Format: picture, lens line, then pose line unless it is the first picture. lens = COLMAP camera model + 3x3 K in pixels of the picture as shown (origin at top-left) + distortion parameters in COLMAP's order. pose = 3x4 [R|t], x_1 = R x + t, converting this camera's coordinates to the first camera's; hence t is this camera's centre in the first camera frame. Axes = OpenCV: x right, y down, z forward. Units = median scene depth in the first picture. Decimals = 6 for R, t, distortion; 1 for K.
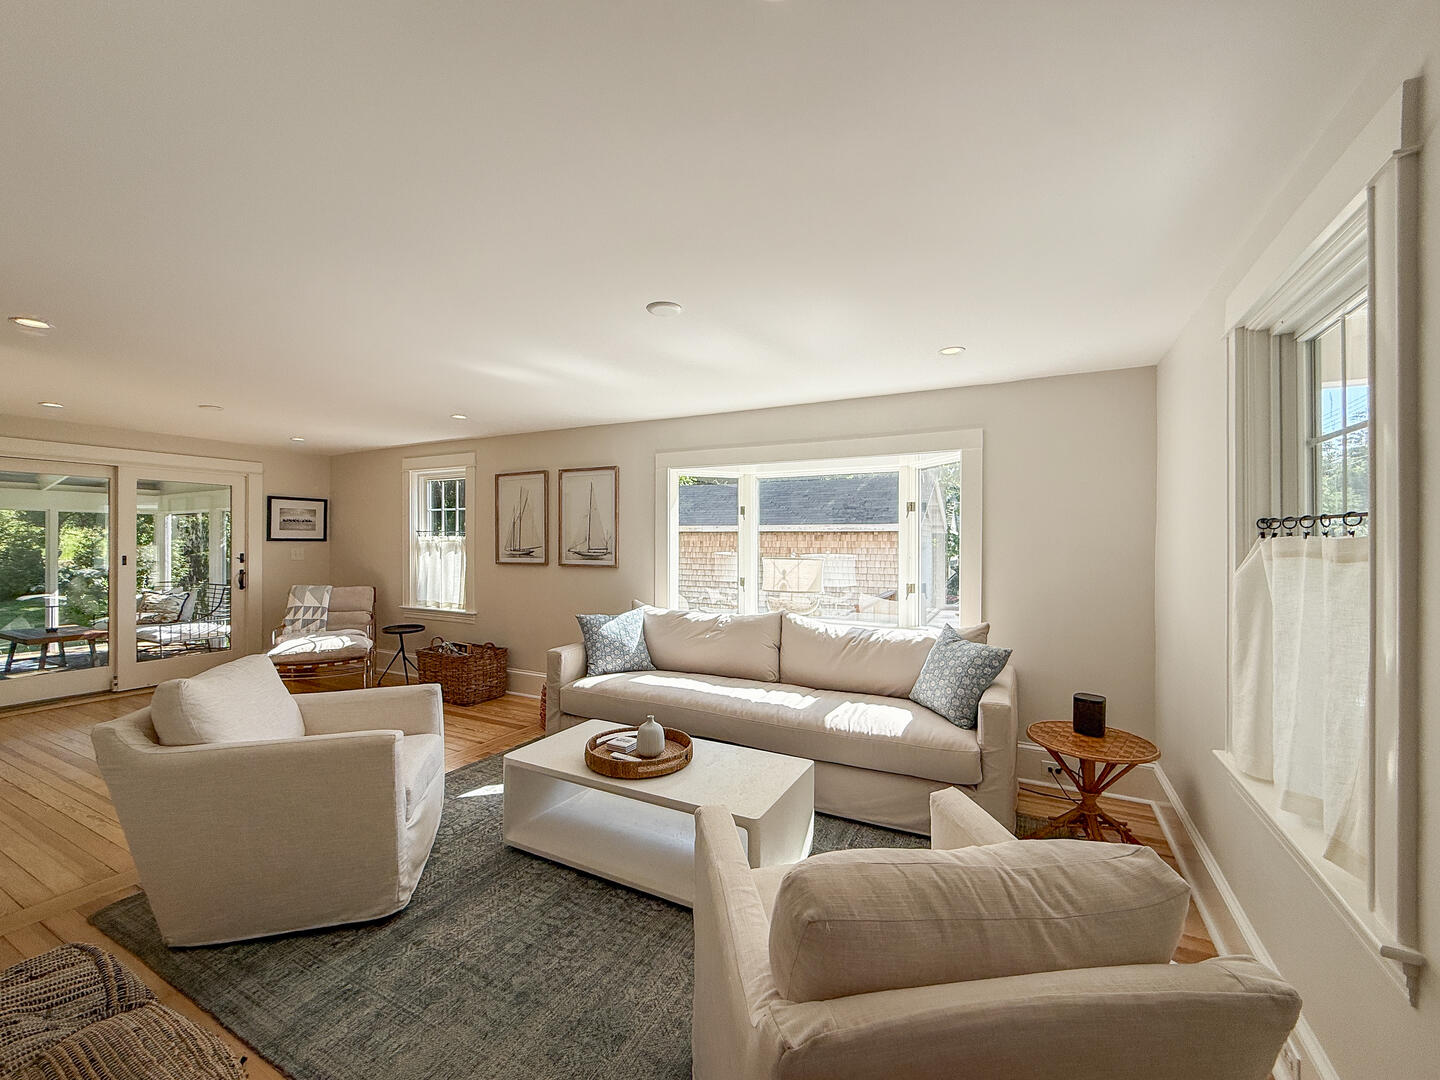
lens RADIAL K [[596.8, 0, 720.0], [0, 596.8, 540.0], [0, 0, 1]] dist [-0.001536, -0.000008]
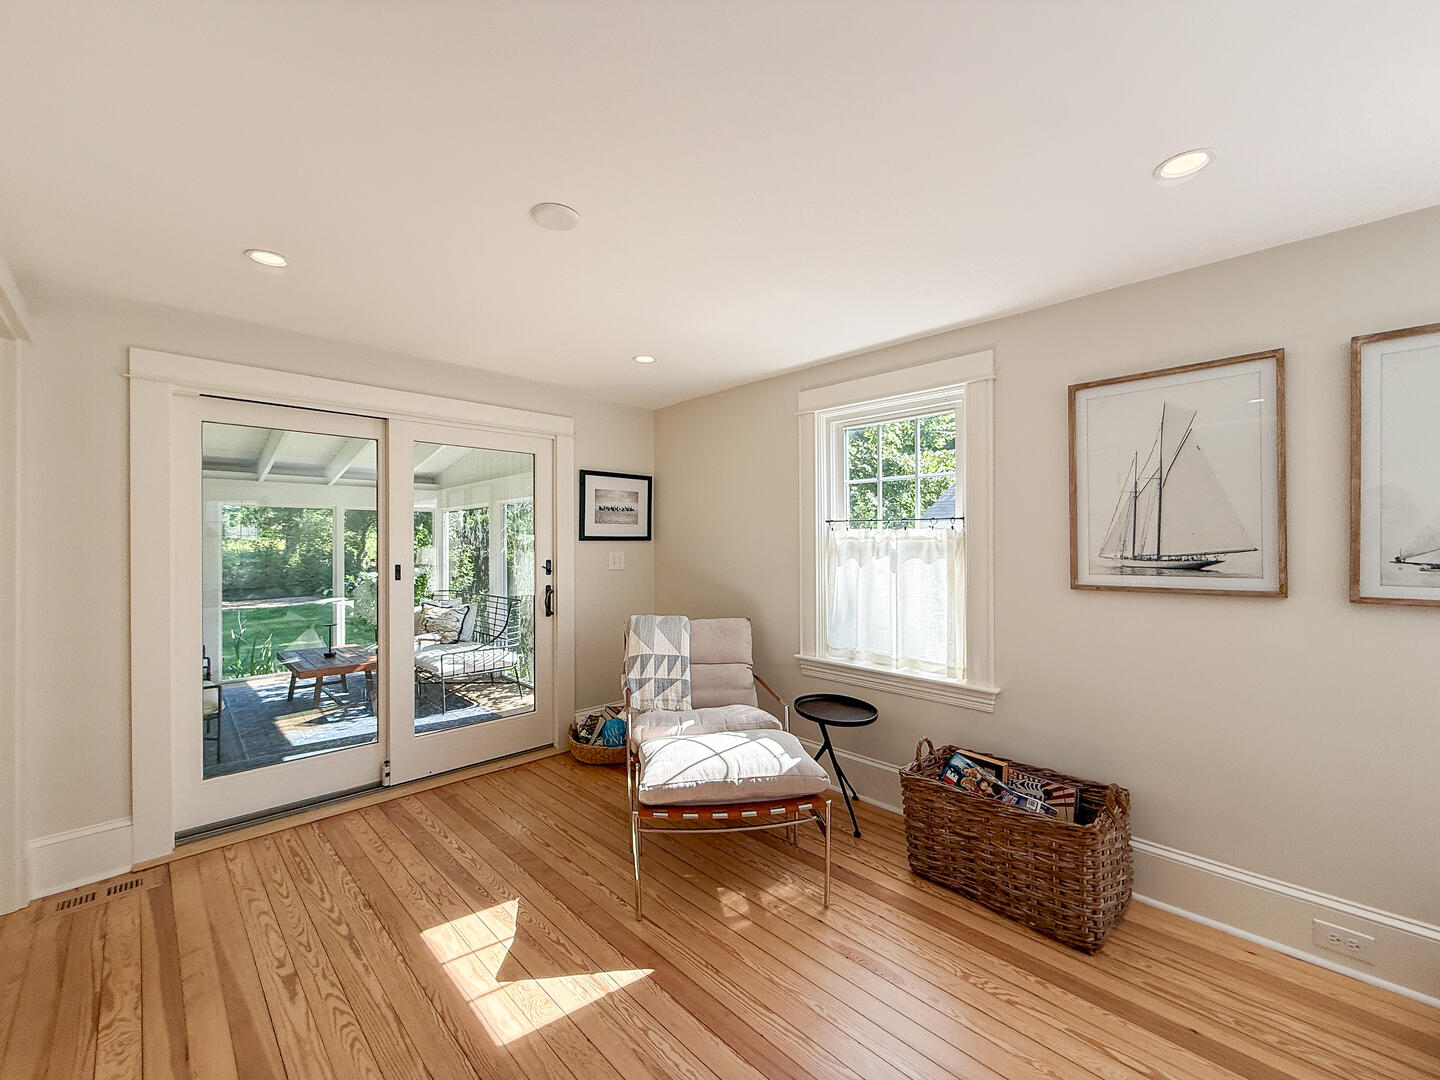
lens RADIAL K [[574.6, 0, 720.0], [0, 574.6, 540.0], [0, 0, 1]] dist [-0.000342, 0.000180]
pose [[0.957875, -0.005272, -0.287137, -0.503749], [0.004555, 0.999985, -0.003166, 0.004484], [0.287149, 0.001724, 0.957884, 0.519476]]
